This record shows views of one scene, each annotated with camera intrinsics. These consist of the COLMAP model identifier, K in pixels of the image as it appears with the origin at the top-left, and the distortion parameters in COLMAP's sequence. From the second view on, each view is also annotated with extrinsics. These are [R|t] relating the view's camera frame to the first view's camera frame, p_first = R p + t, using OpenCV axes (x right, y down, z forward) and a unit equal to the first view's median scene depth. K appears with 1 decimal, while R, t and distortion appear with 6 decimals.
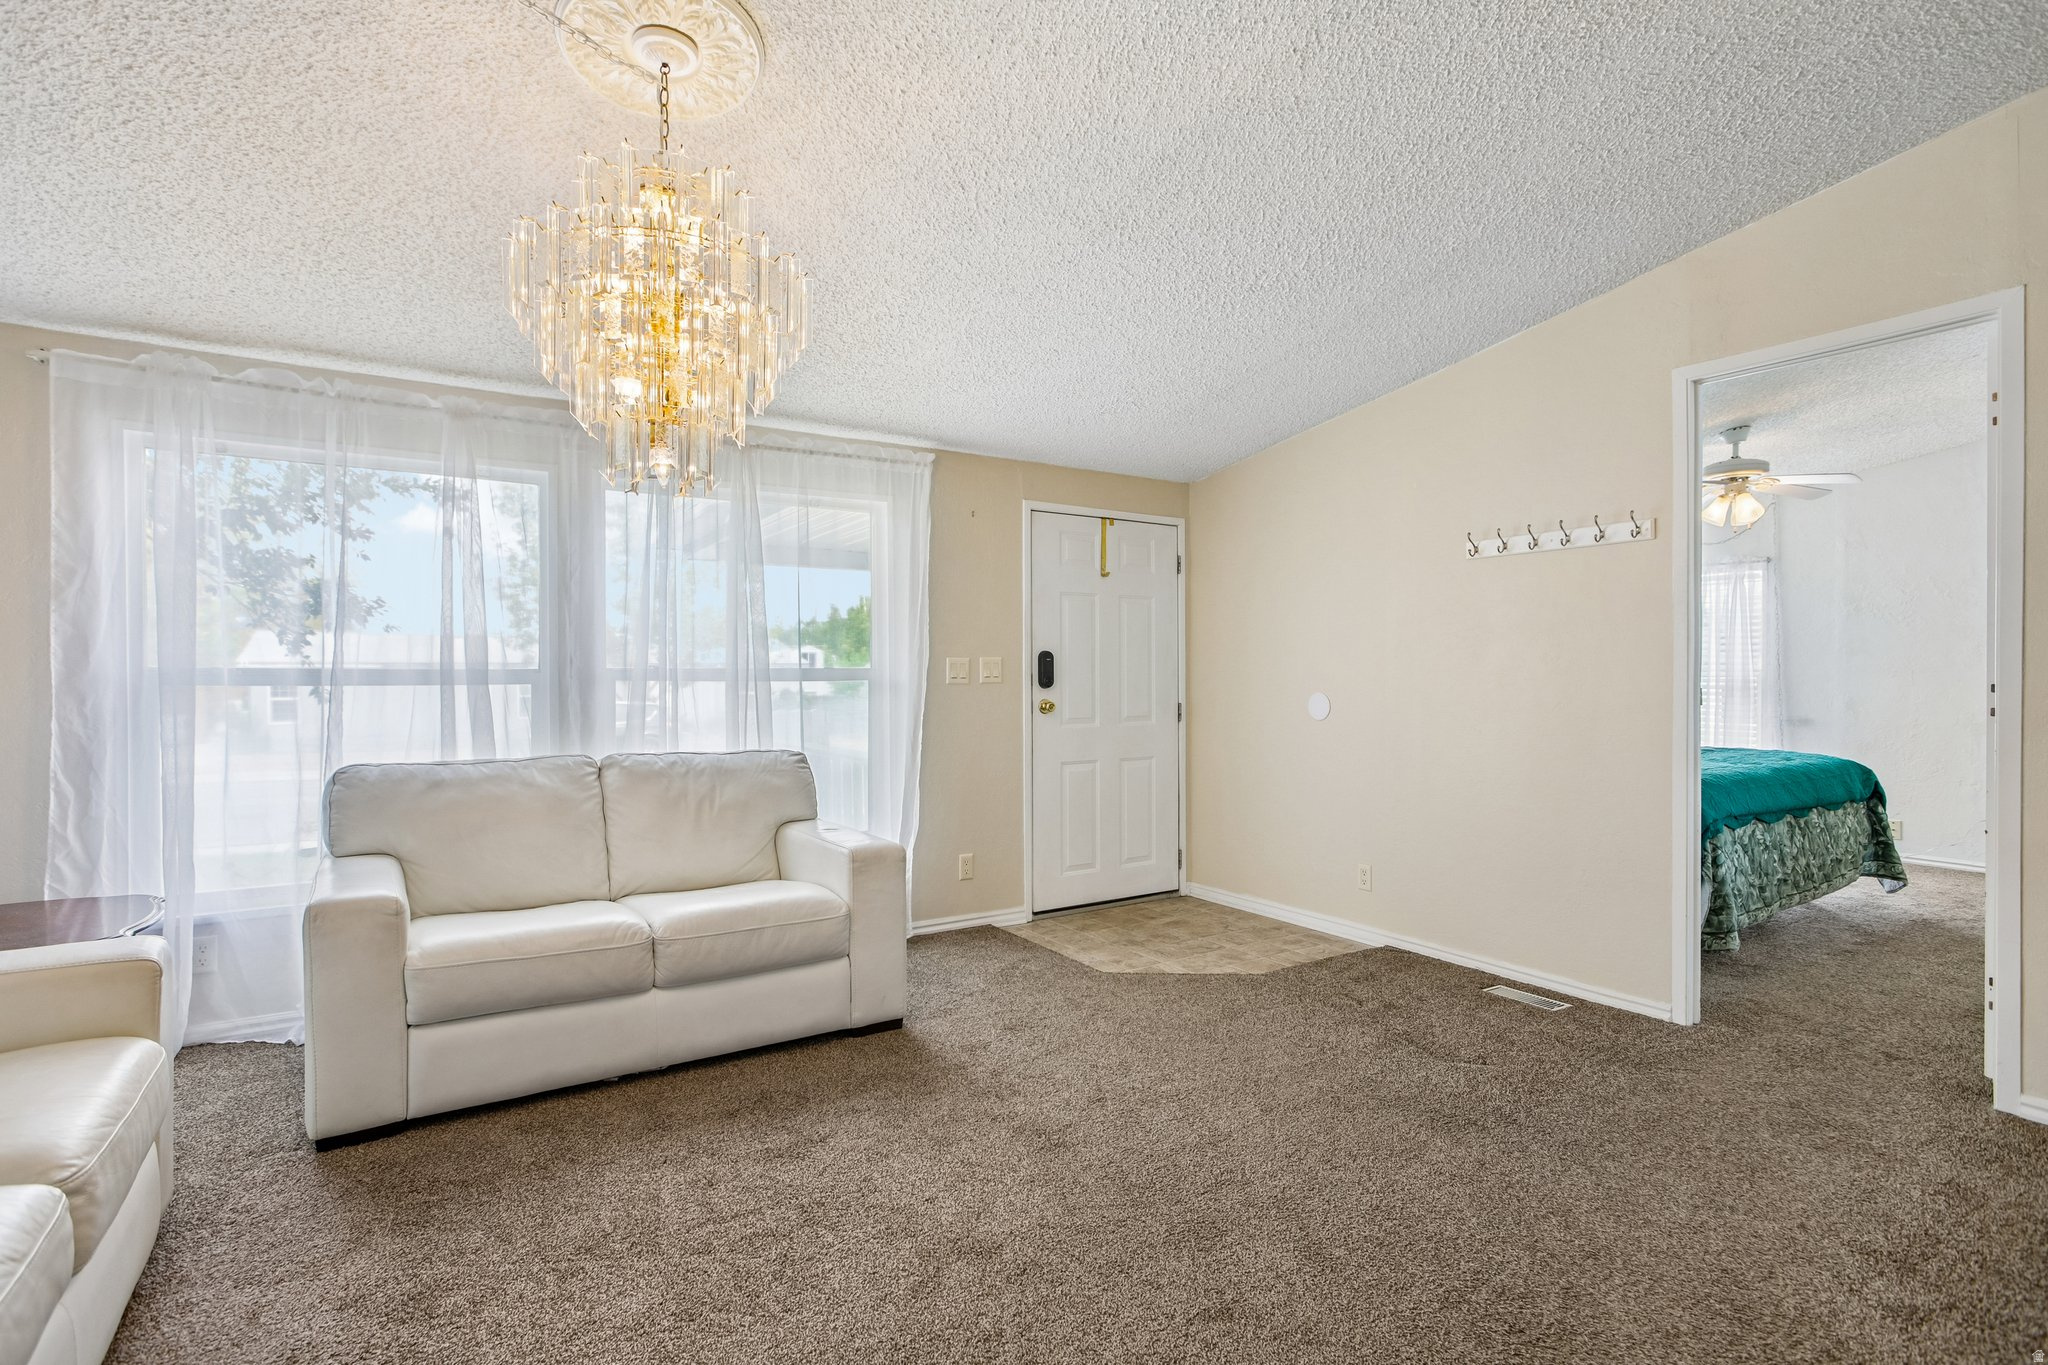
lens RADIAL K [[974.1, 0, 1020.3], [0, 974.1, 678.3], [0, 0, 1]] dist [-0.060309, 0.026704]
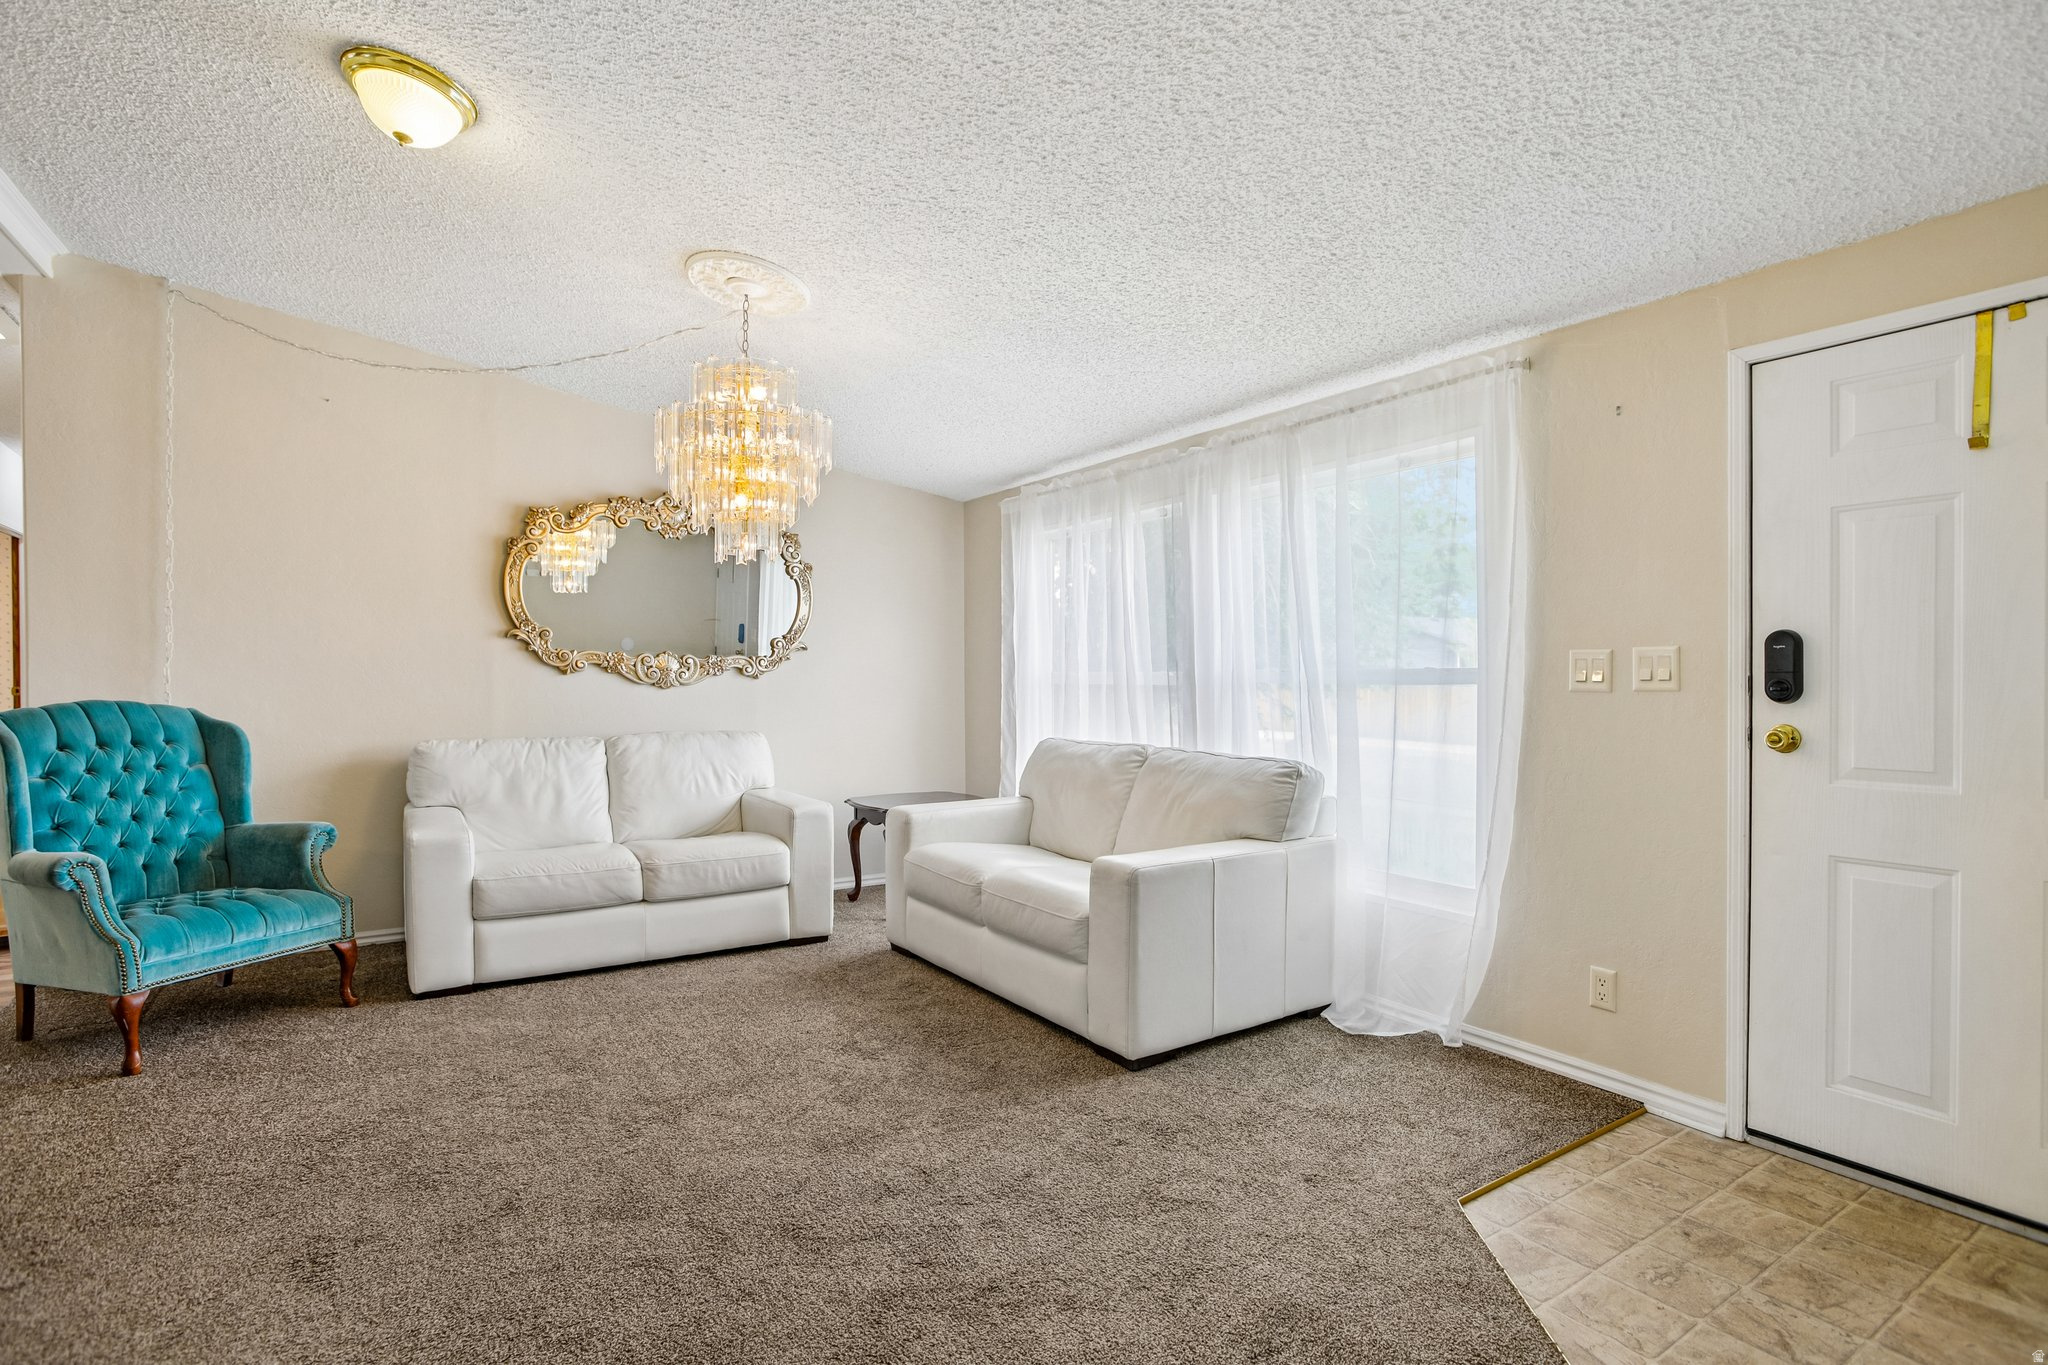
lens RADIAL K [[974.1, 0, 1020.3], [0, 974.1, 678.3], [0, 0, 1]] dist [-0.060309, 0.026704]
pose [[0.018512, 0.002000, -0.999827, 0.539224], [-0.003261, 0.999993, 0.001940, -0.002404], [0.999823, 0.003224, 0.018519, 0.618810]]
